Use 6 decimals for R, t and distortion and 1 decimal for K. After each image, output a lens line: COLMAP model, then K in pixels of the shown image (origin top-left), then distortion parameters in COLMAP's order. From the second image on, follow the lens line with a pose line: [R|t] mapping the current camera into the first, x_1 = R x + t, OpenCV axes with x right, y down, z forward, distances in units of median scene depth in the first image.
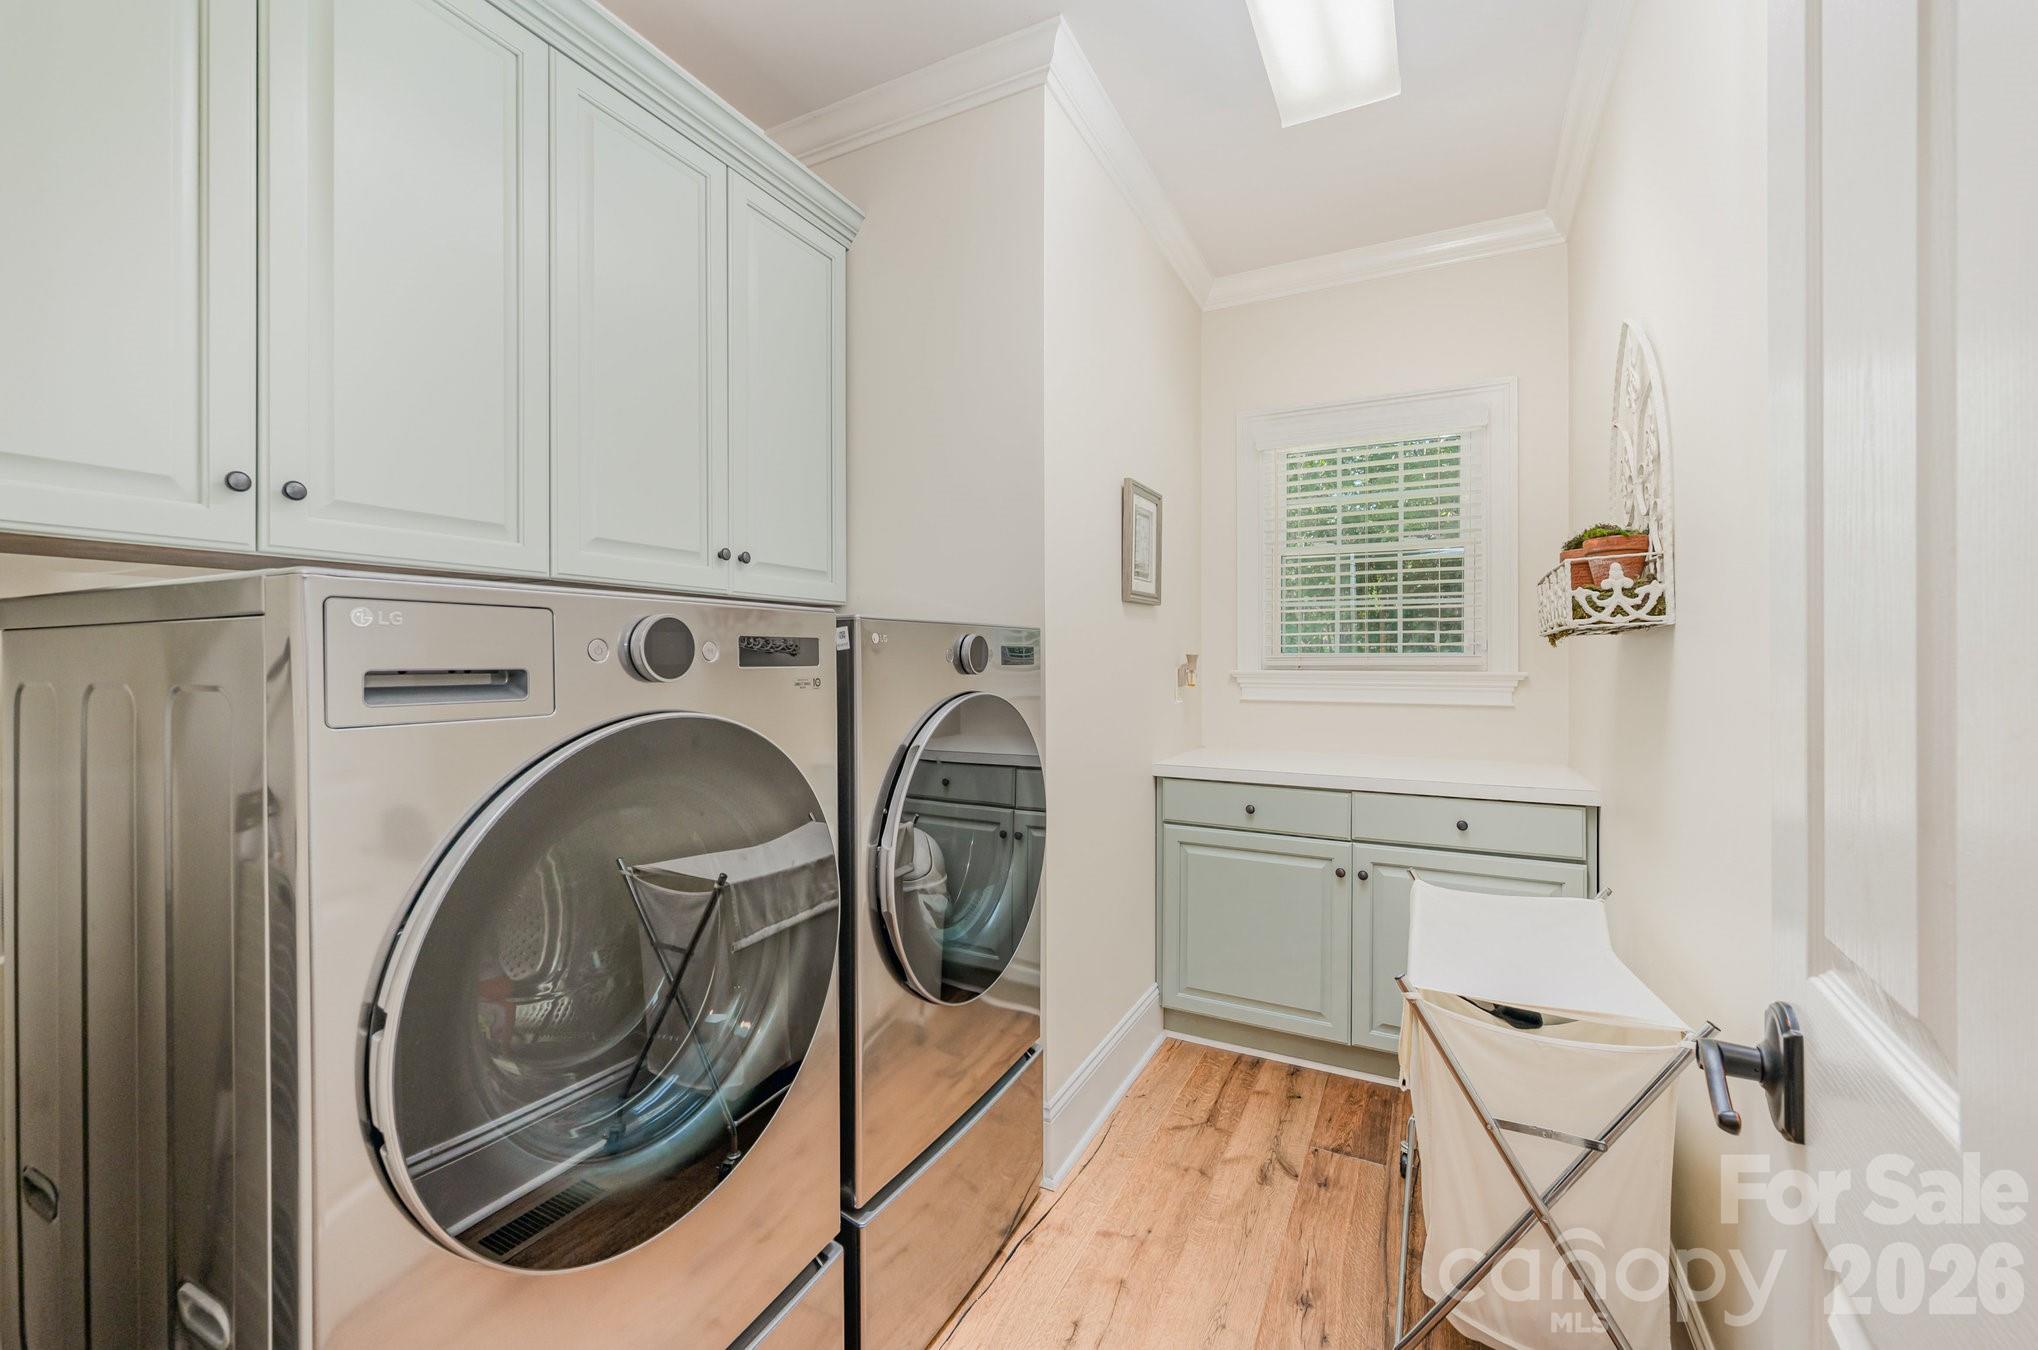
lens RADIAL K [[809.0, 0, 1019.0], [0, 809.0, 675.0], [0, 0, 1]] dist [0.000977, -0.000170]
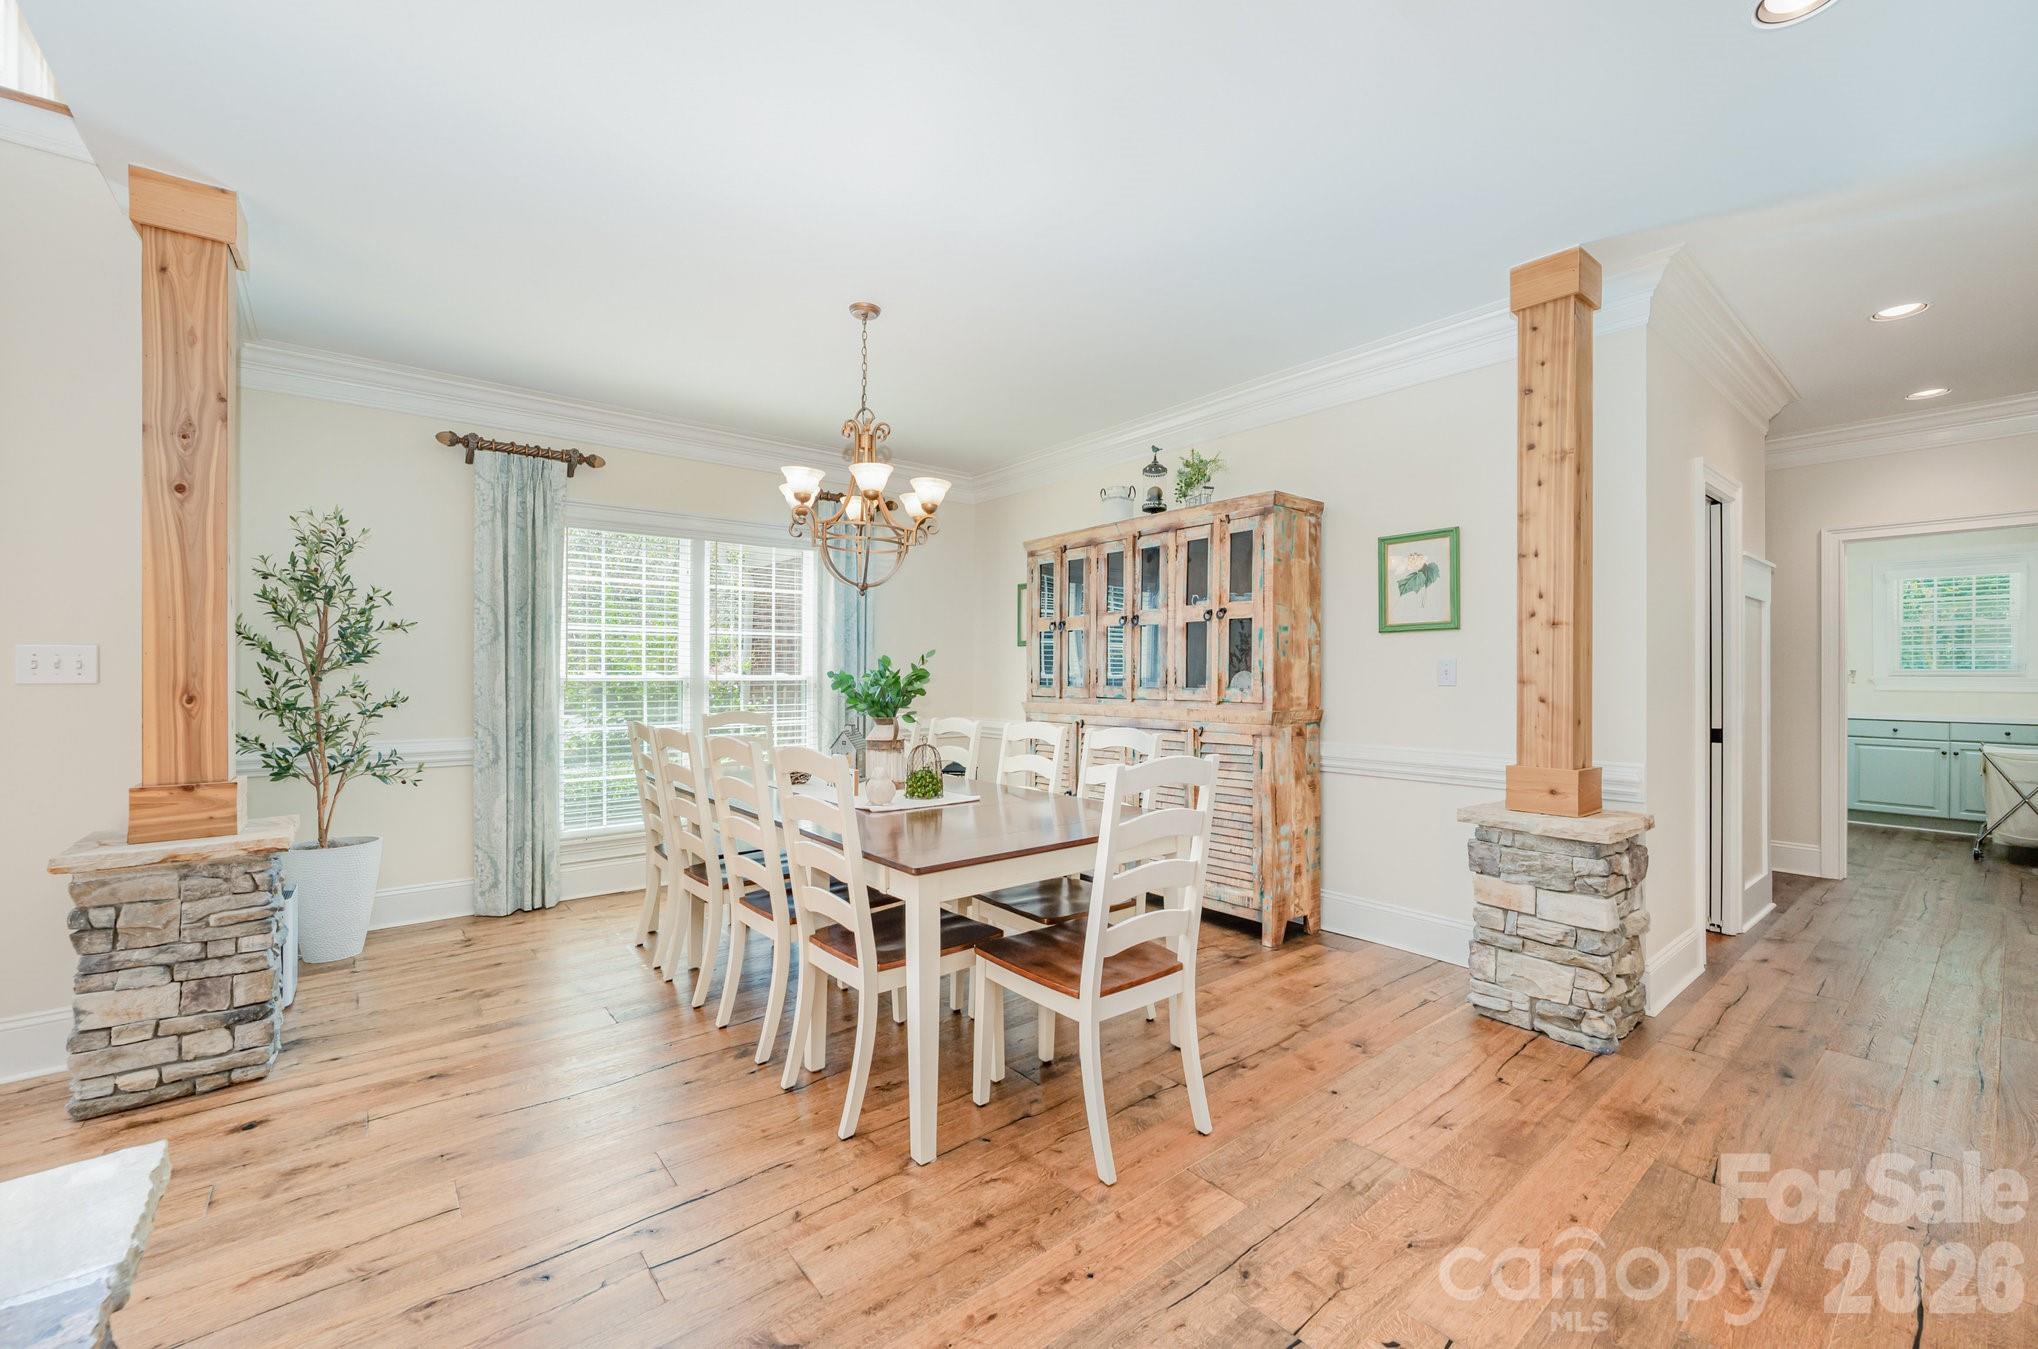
lens RADIAL K [[816.4, 0, 1025.2], [0, 816.4, 682.3], [0, 0, 1]] dist [-0.000899, 0.000496]
pose [[0.920323, -0.003963, -0.391140, -1.294001], [0.003086, 0.999991, -0.002872, 0.011716], [0.391148, 0.001436, 0.920327, -2.571526]]
